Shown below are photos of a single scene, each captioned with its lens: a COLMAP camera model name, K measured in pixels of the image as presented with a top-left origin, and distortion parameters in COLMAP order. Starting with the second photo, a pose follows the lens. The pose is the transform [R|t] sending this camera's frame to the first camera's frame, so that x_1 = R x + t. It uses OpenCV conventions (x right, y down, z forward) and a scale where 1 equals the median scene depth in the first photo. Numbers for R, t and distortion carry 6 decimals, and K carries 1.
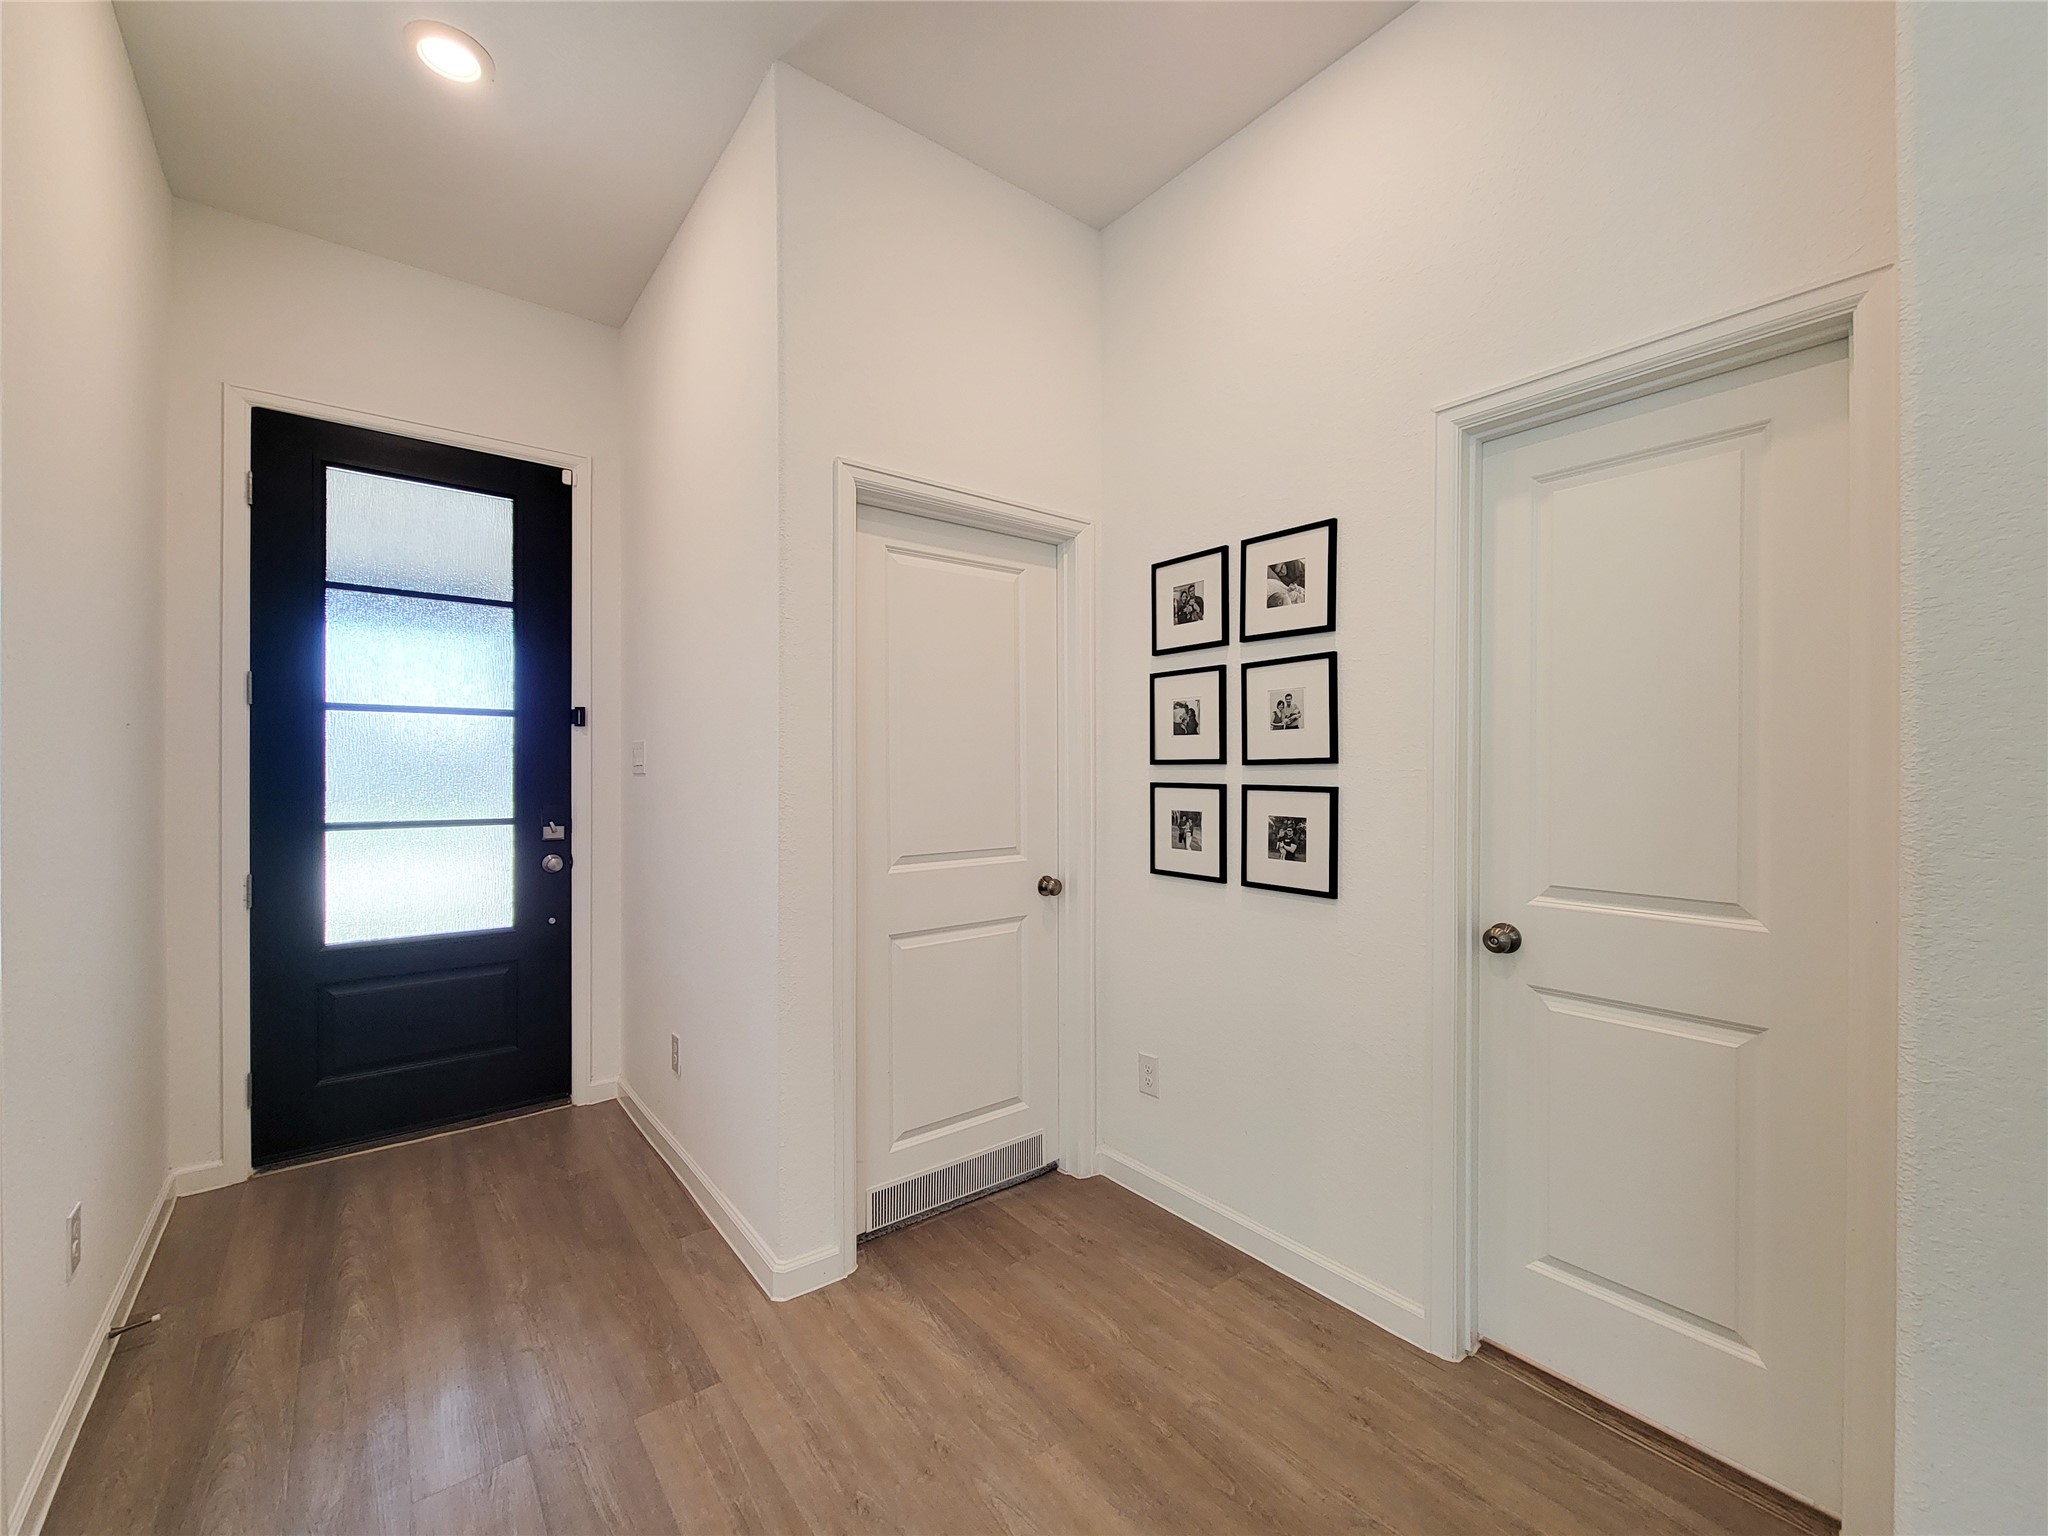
lens RADIAL K [[835.0, 0, 1038.9], [0, 835.0, 763.8], [0, 0, 1]] dist [-0.000805, 0.000128]
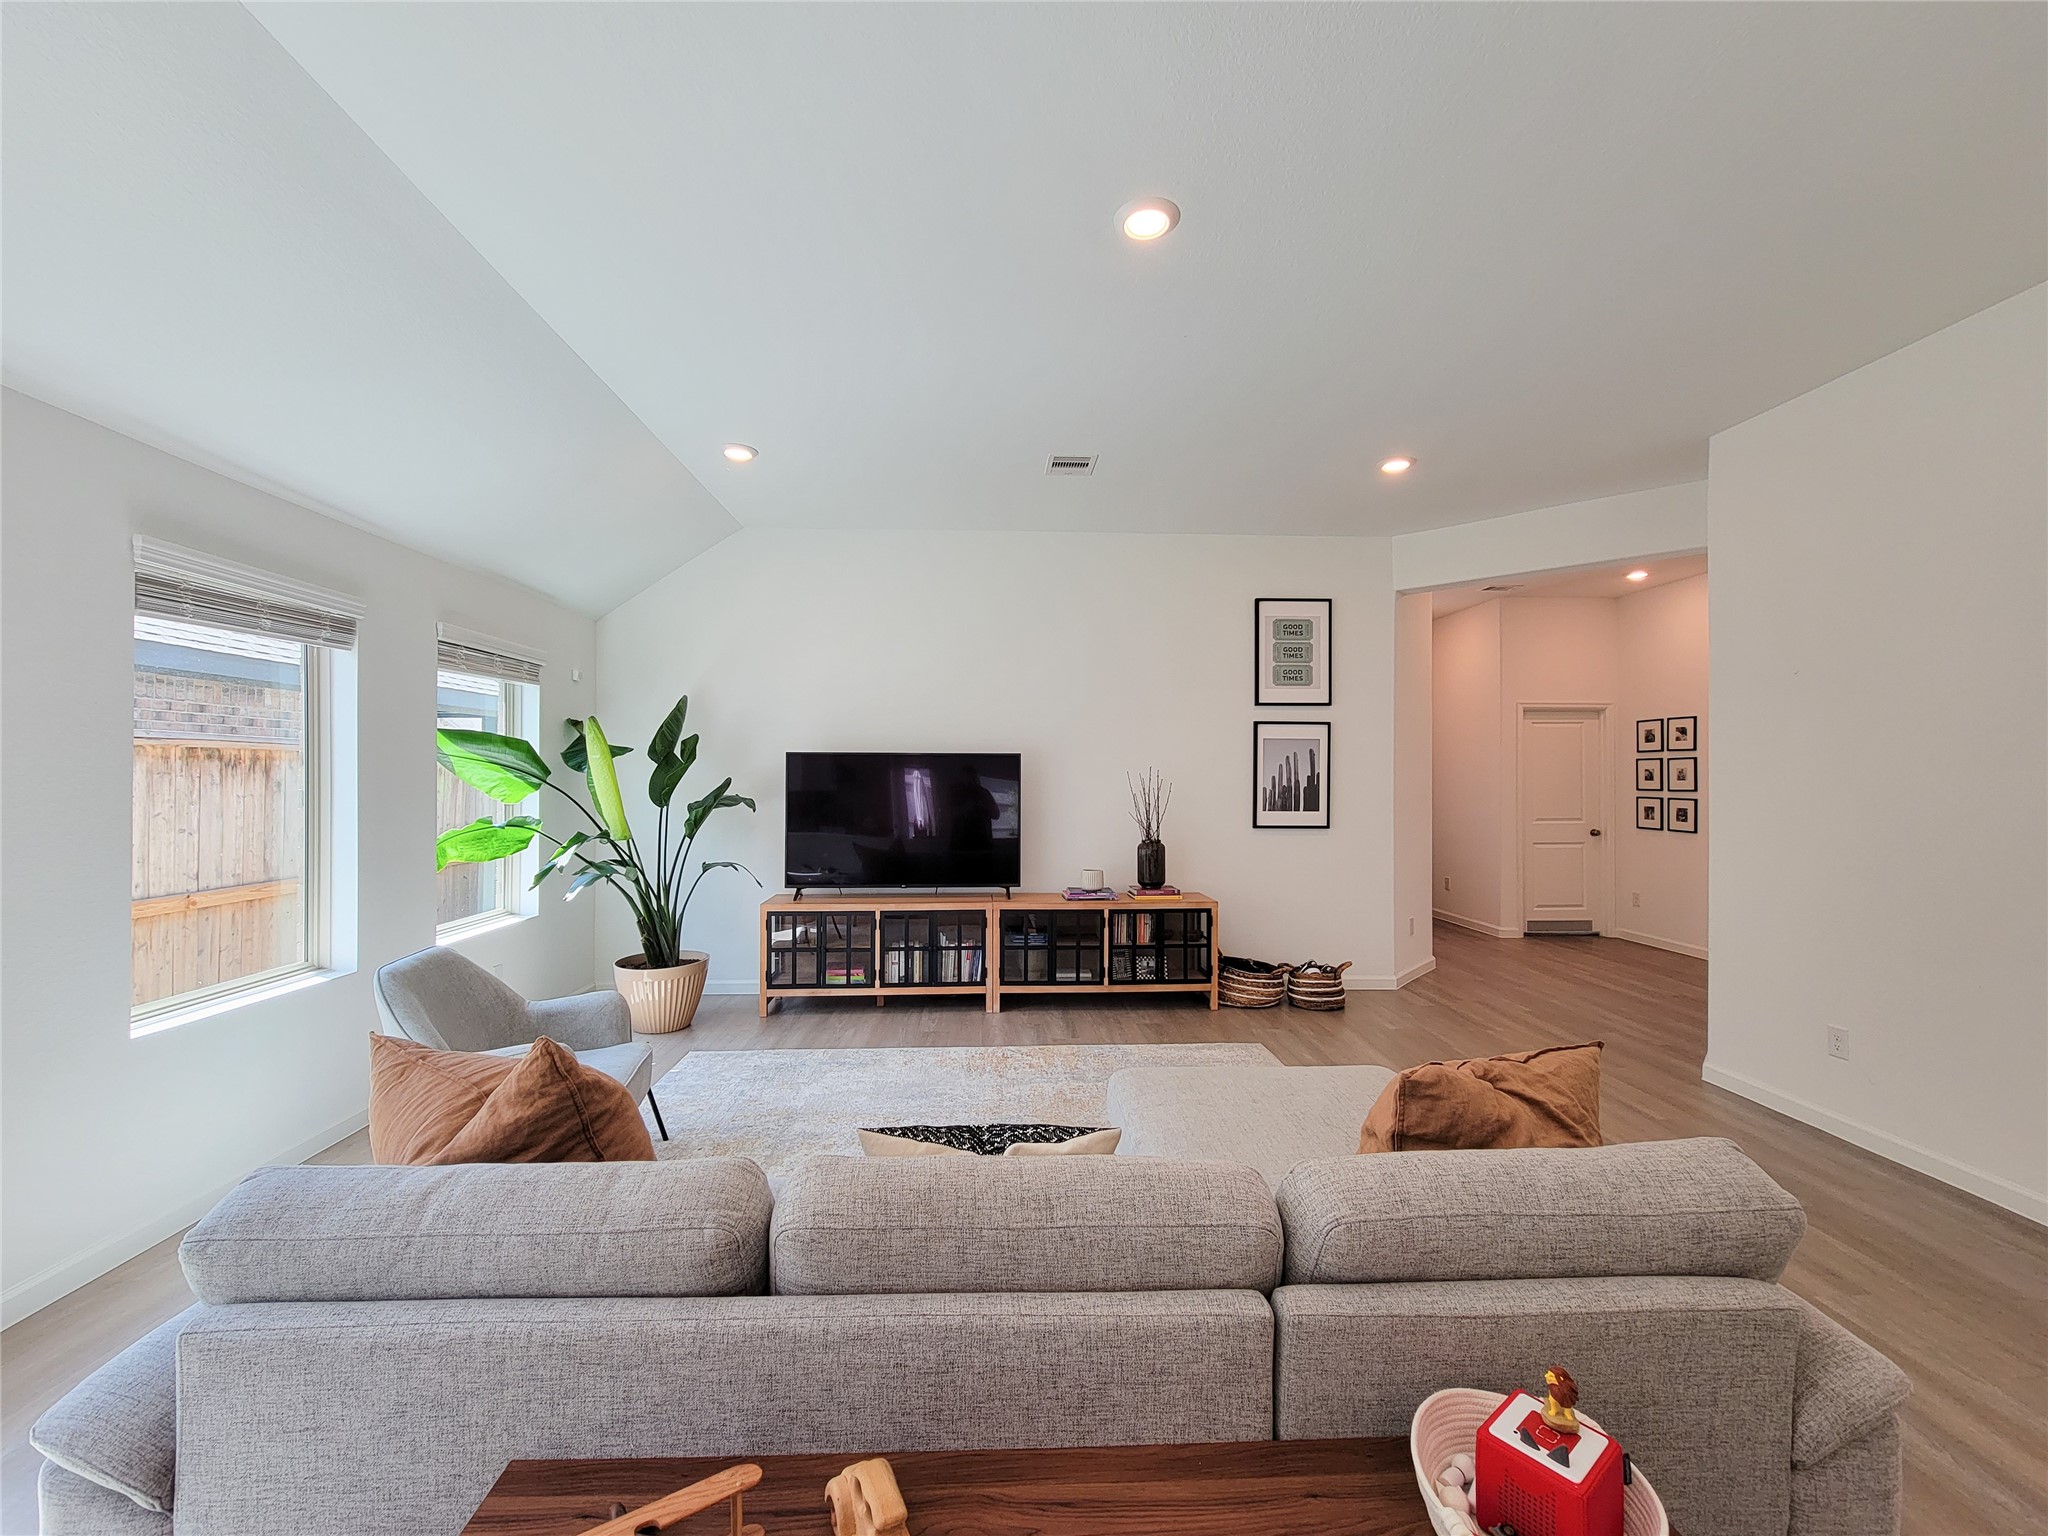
lens RADIAL K [[835.0, 0, 1038.9], [0, 835.0, 763.8], [0, 0, 1]] dist [-0.000805, 0.000128]
pose [[0.809598, -0.003361, -0.586975, 0.165516], [-0.004060, 0.999928, -0.011325, -0.052870], [0.586970, 0.011552, 0.809526, -2.690835]]
